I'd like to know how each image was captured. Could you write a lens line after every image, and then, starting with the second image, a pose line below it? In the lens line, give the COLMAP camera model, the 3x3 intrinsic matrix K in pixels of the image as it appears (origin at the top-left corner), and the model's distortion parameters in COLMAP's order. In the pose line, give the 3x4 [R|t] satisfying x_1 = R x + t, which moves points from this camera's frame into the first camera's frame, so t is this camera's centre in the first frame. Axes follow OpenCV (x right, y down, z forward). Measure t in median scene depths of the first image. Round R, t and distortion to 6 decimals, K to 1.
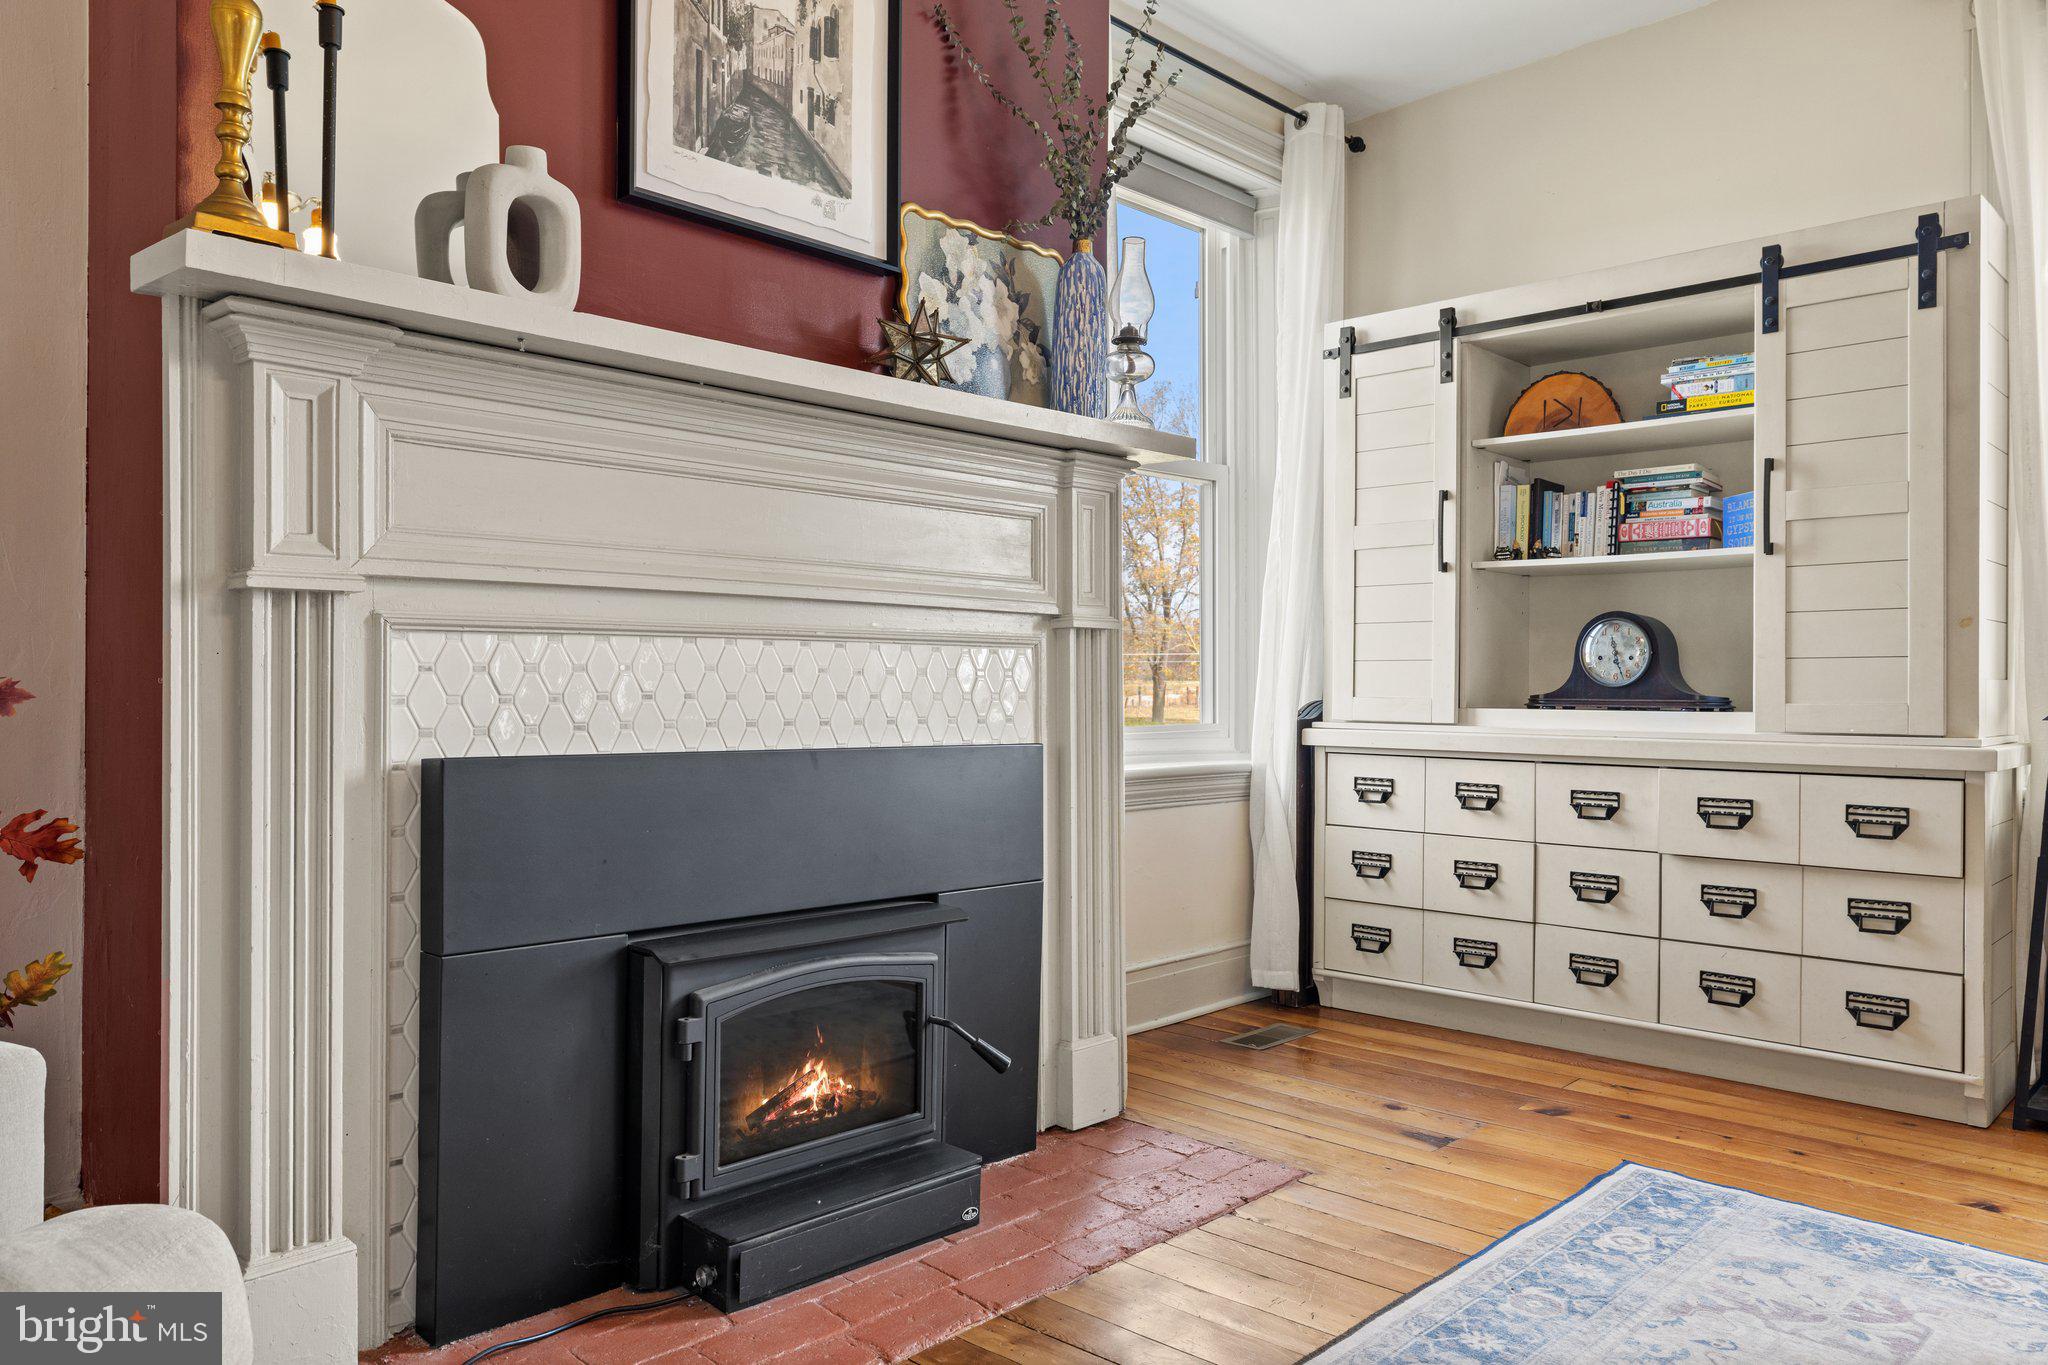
lens RADIAL K [[1420.4, 0, 1029.0], [0, 1420.4, 689.9], [0, 0, 1]] dist [-0.011025, 0.003250]
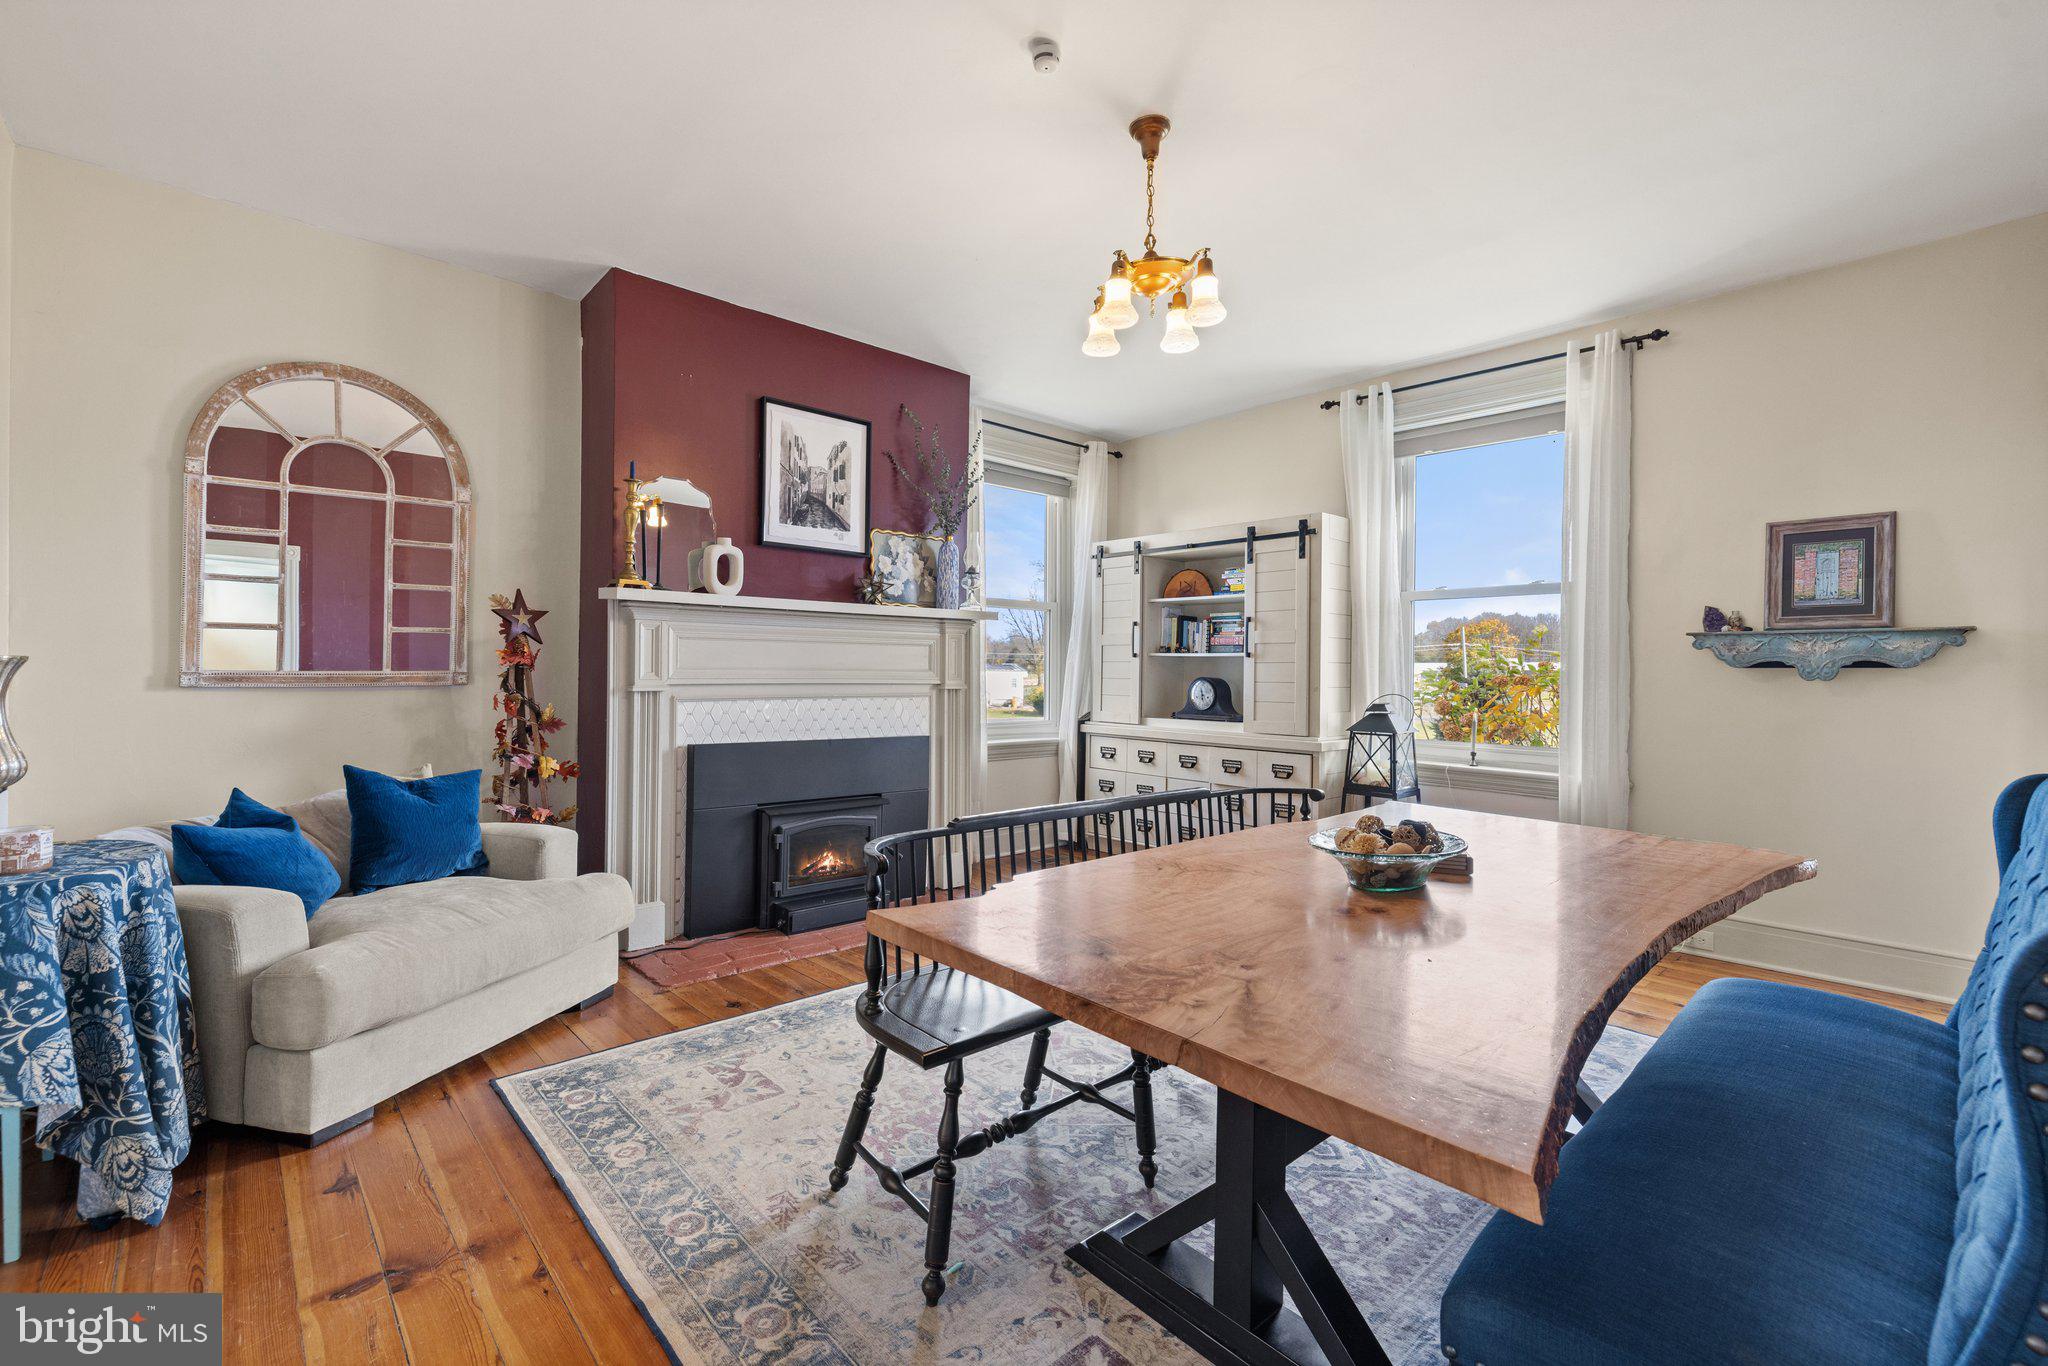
lens RADIAL K [[880.0, 0, 1016.7], [0, 880.0, 670.2], [0, 0, 1]] dist [-0.002629, 0.000076]
pose [[0.997315, 0.007731, -0.072824, 0.273620], [-0.008115, 0.999955, -0.004975, -0.071669], [0.072783, 0.005553, 0.997332, -0.550807]]
